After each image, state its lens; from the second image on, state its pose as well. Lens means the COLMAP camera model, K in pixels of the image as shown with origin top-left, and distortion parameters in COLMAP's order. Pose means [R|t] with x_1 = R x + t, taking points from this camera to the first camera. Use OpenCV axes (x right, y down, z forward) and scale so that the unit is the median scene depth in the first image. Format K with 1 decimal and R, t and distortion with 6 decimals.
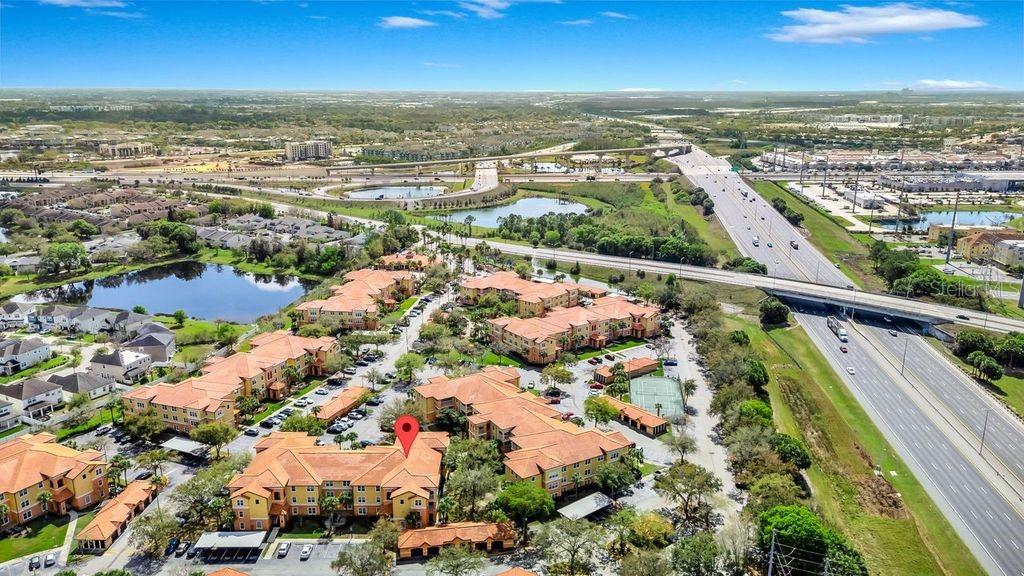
lens RADIAL K [[754.0, 0, 513.4], [0, 754.0, 288.9], [0, 0, 1]] dist [0.058415, -0.039919]
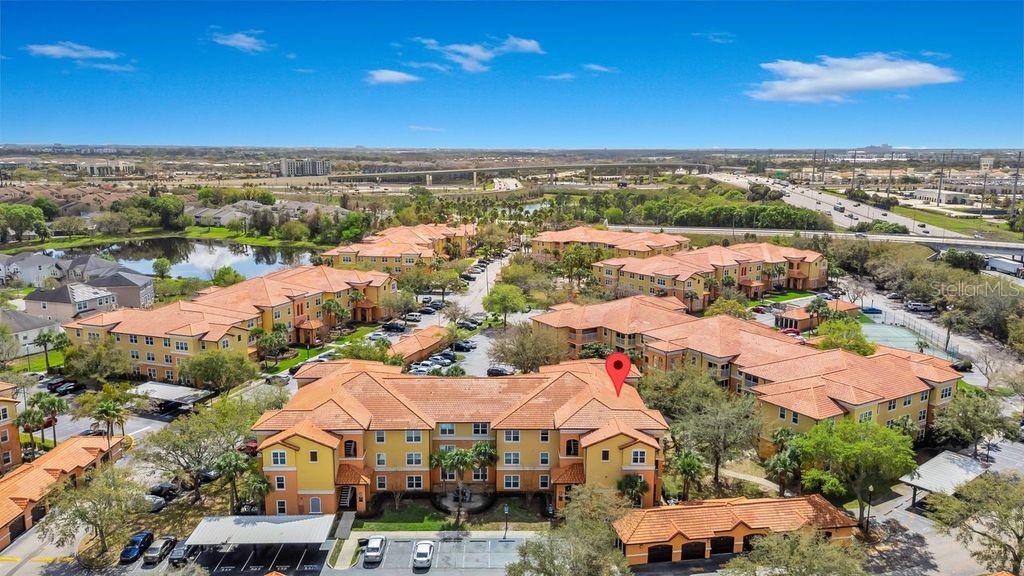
lens RADIAL K [[754.0, 0, 510.1], [0, 754.0, 295.2], [0, 0, 1]] dist [0.058415, -0.039919]
pose [[0.999854, -0.003417, 0.016733, -0.131667], [0.004527, 0.997760, -0.066741, 0.126711], [-0.016468, 0.066807, 0.997630, 0.303444]]
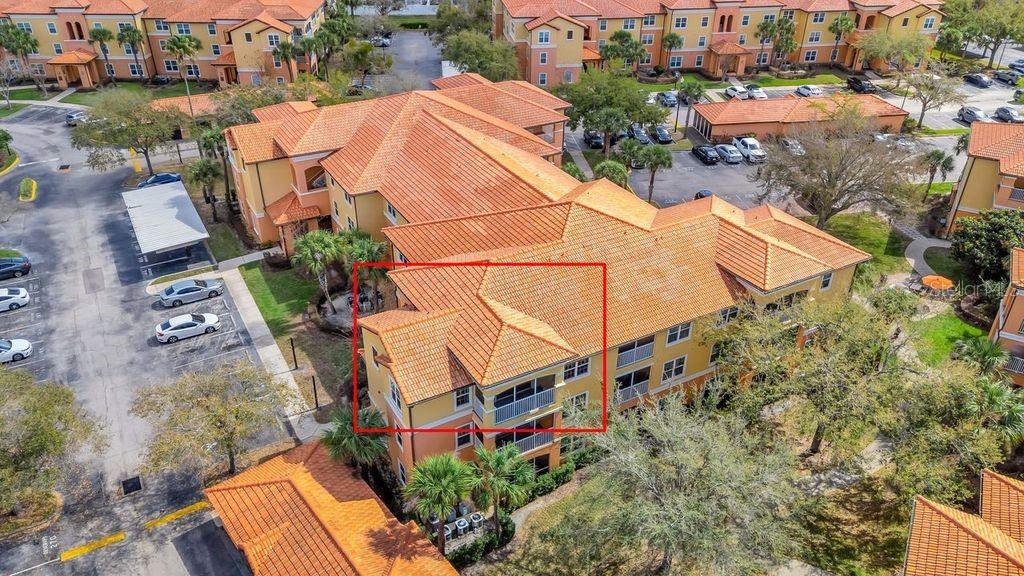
lens RADIAL K [[754.0, 0, 518.2], [0, 754.0, 288.5], [0, 0, 1]] dist [0.058415, -0.039919]
pose [[0.496910, 0.454275, -0.739402, 0.033531], [-0.229674, 0.890501, 0.392757, 0.090170], [0.836858, -0.025344, 0.546834, 0.546511]]
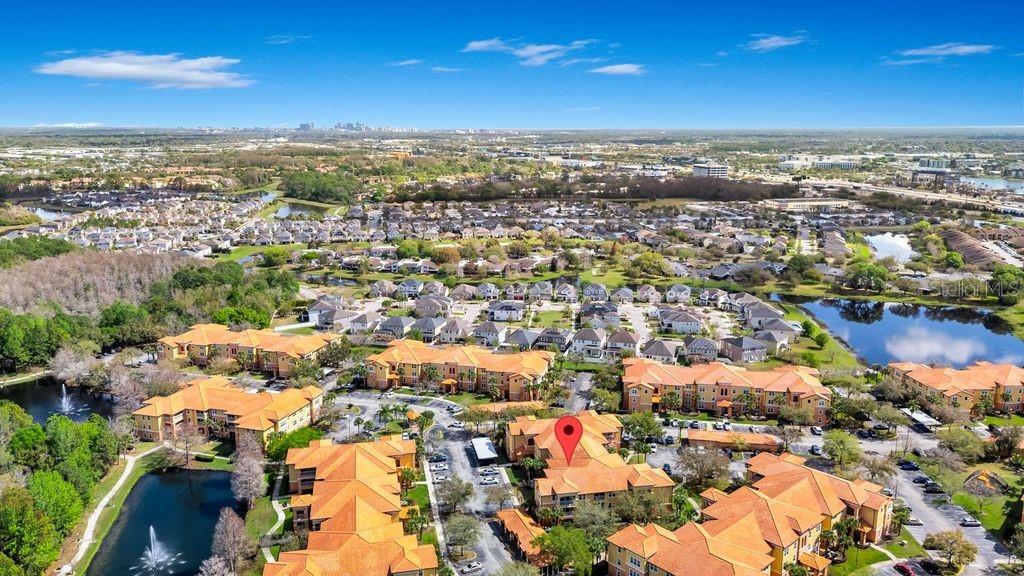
lens RADIAL K [[754.0, 0, 505.4], [0, 754.0, 284.1], [0, 0, 1]] dist [0.058415, -0.039919]
pose [[0.191925, 0.198249, -0.961178, 0.504509], [-0.249781, 0.957000, 0.147512, -0.090293], [0.949091, 0.211773, 0.233191, 0.388692]]
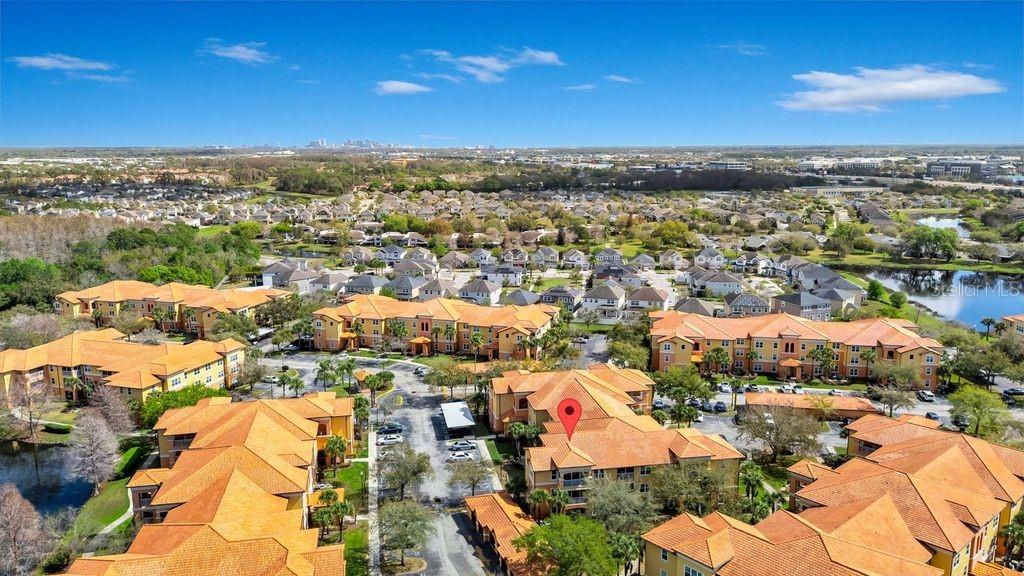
lens RADIAL K [[754.0, 0, 508.0], [0, 754.0, 286.7], [0, 0, 1]] dist [0.058415, -0.039919]
pose [[0.182858, 0.177826, -0.966923, 0.302540], [-0.249089, 0.959796, 0.129409, 0.023586], [0.951061, 0.217186, 0.219801, 0.480596]]
